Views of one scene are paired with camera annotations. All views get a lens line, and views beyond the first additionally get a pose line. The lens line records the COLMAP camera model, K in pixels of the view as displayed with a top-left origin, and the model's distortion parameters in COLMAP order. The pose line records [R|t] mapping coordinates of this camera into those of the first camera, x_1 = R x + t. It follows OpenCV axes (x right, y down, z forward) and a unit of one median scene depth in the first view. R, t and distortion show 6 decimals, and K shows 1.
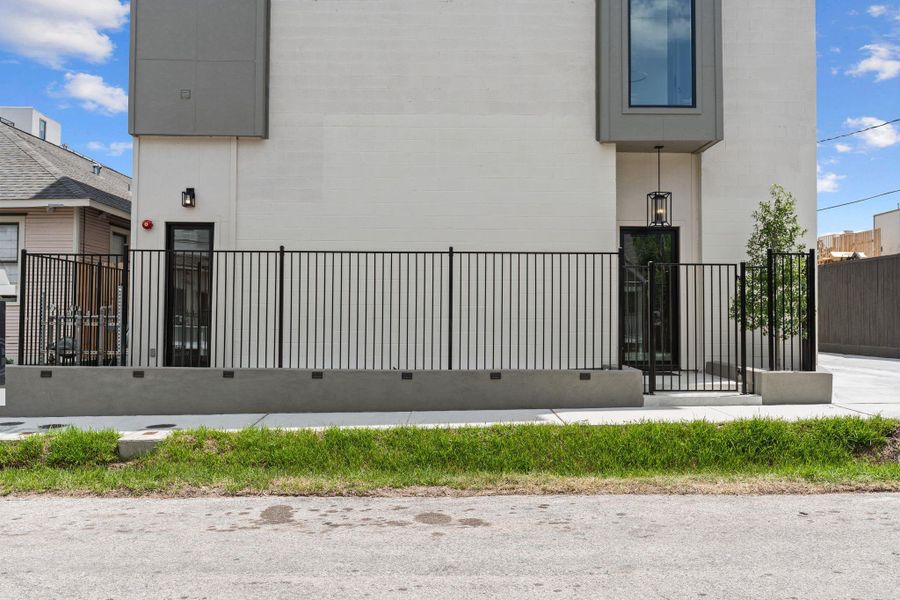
lens RADIAL K [[599.3, 0, 450.0], [0, 599.3, 300.0], [0, 0, 1]] dist [0.005465, 0.000991]
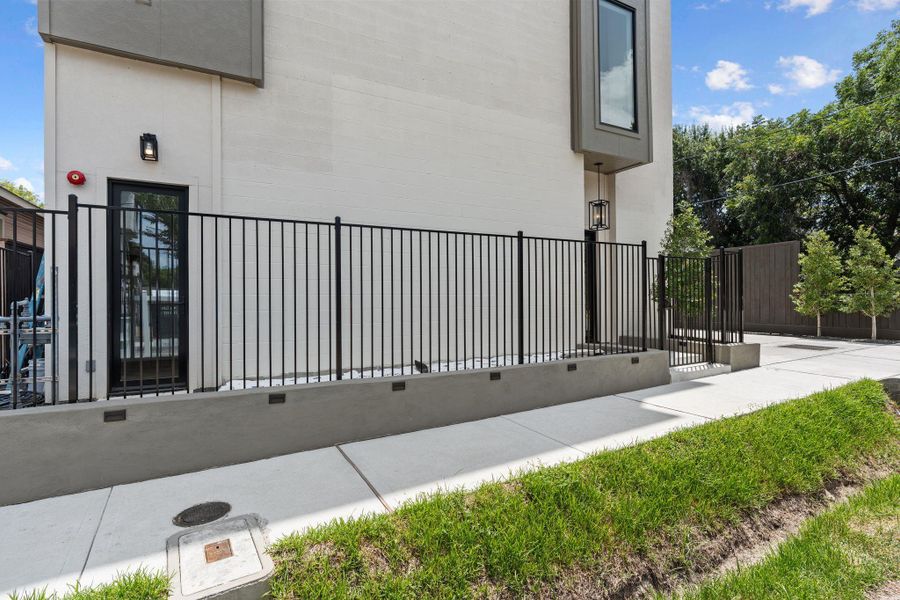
lens RADIAL K [[402.3, 0, 450.0], [0, 402.3, 300.0], [0, 0, 1]] dist [-0.000947, 0.000377]
pose [[0.913806, -0.013842, 0.405914, -0.306647], [0.003167, 0.999632, 0.026960, 0.000521], [-0.406138, -0.023351, 0.913513, 0.413979]]
